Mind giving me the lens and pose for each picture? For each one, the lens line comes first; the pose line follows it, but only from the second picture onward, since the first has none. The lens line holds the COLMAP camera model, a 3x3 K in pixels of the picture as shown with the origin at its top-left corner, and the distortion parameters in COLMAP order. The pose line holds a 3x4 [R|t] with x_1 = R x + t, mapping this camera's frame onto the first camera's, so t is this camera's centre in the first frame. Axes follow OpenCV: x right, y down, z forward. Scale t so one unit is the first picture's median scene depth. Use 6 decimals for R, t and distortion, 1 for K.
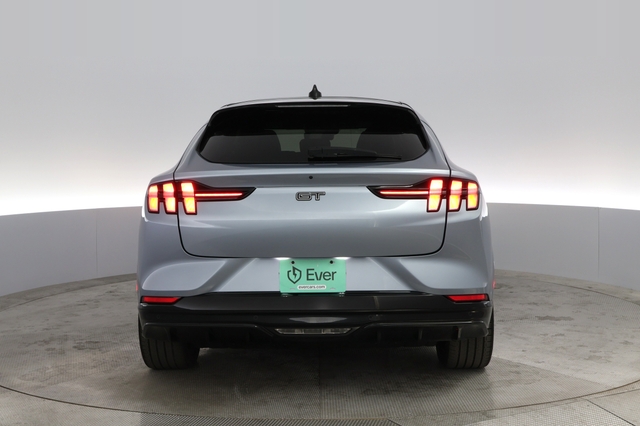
lens RADIAL K [[508.5, 0, 320.0], [0, 508.5, 213.0], [0, 0, 1]] dist [0.000288, -0.000824]
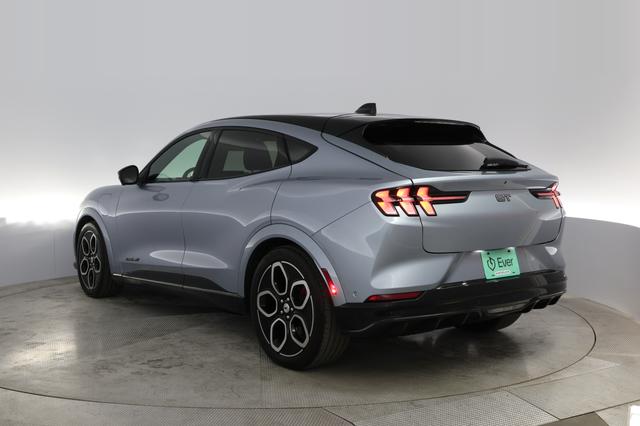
lens RADIAL K [[508.5, 0, 320.0], [0, 508.5, 213.0], [0, 0, 1]] dist [0.000288, -0.000824]
pose [[0.937317, -0.033162, 0.346896, -0.808975], [0.041359, 0.999012, -0.016250, 0.005130], [-0.346014, 0.029579, 0.937763, 0.010942]]
